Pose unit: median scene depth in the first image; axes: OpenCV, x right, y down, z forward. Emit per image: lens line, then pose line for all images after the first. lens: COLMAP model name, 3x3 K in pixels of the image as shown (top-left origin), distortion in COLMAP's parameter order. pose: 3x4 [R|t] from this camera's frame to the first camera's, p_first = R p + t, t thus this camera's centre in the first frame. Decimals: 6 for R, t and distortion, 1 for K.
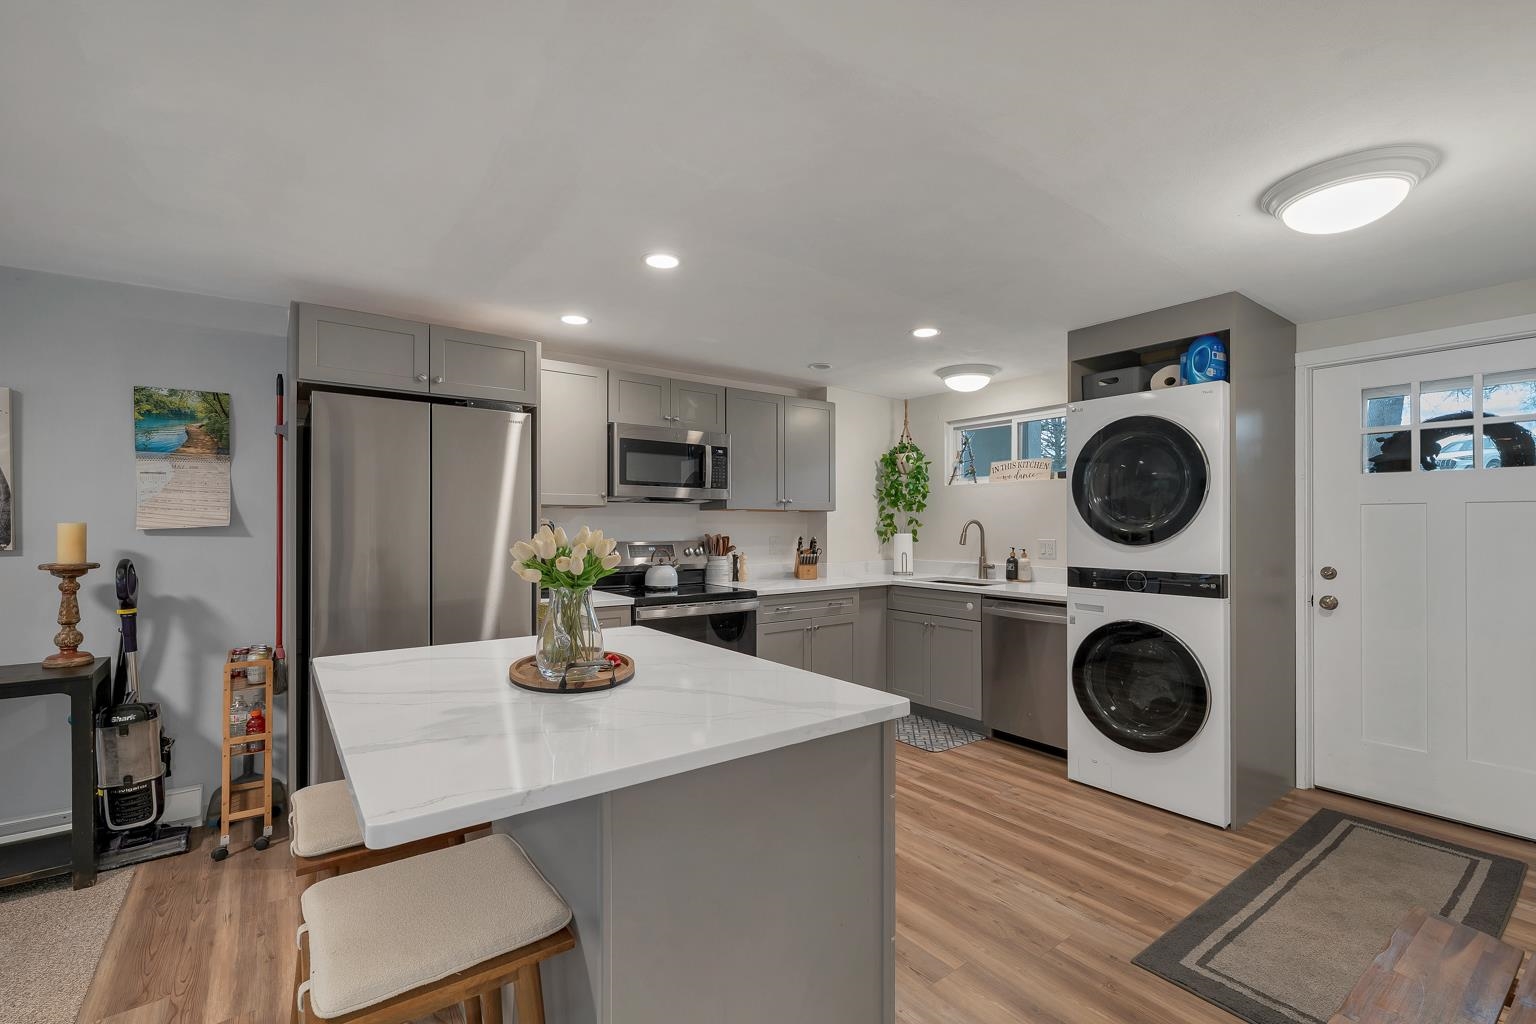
lens RADIAL K [[669.7, 0, 781.6], [0, 669.7, 525.6], [0, 0, 1]] dist [0.014715, 0.000350]
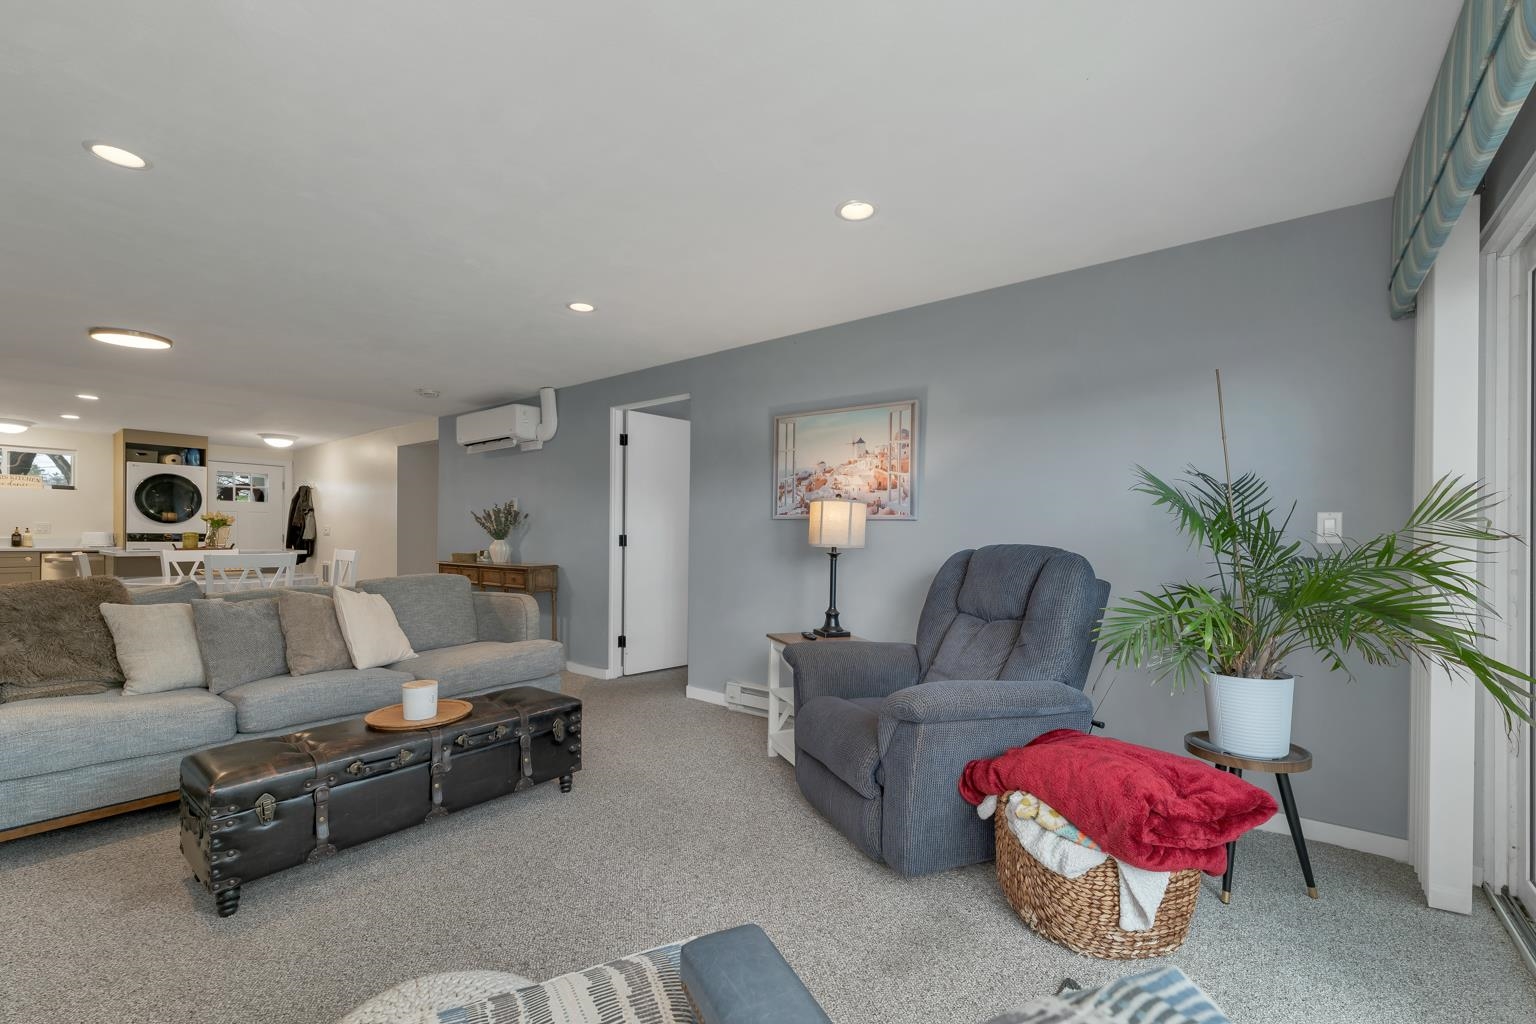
lens RADIAL K [[635.4, 0, 772.8], [0, 635.4, 539.5], [0, 0, 1]] dist [-0.002200, 0.000372]
pose [[-0.253242, -0.006734, 0.967380, -1.885952], [-0.005490, 0.999970, 0.005524, 0.050419], [-0.967387, -0.003912, -0.253271, -0.489768]]
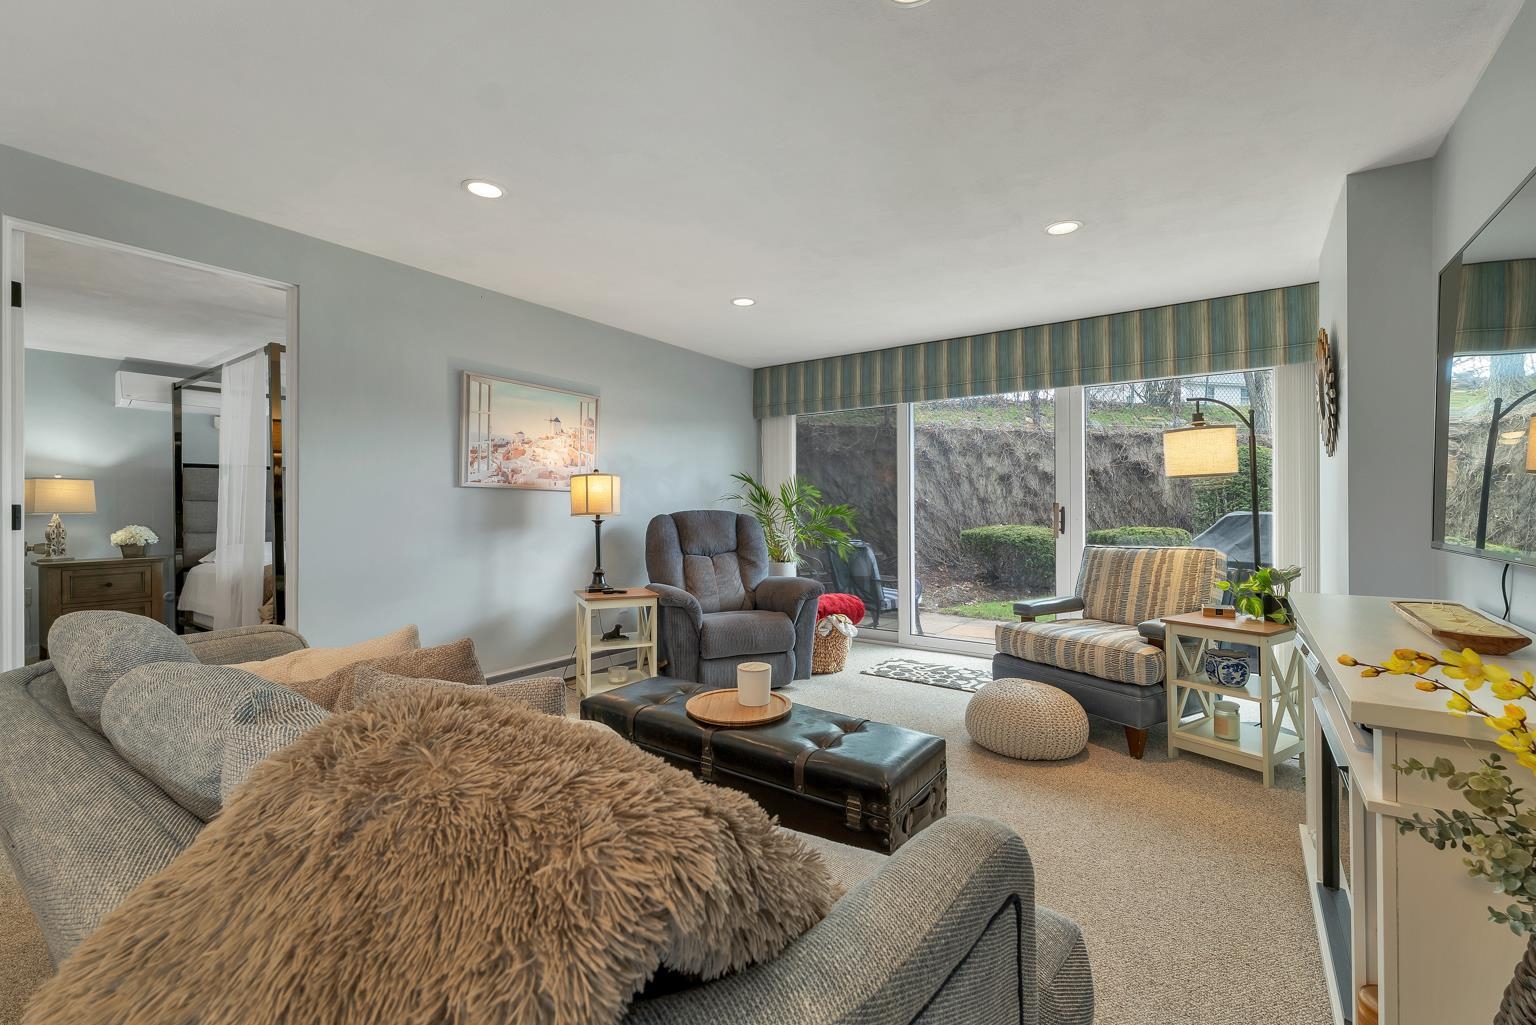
lens RADIAL K [[635.4, 0, 770.2], [0, 635.4, 515.5], [0, 0, 1]] dist [-0.002200, 0.000372]
pose [[-0.952361, 0.005923, -0.304914, -1.061146], [0.001348, 0.999883, 0.015213, 0.051003], [0.304969, 0.014077, -0.952258, 0.221034]]
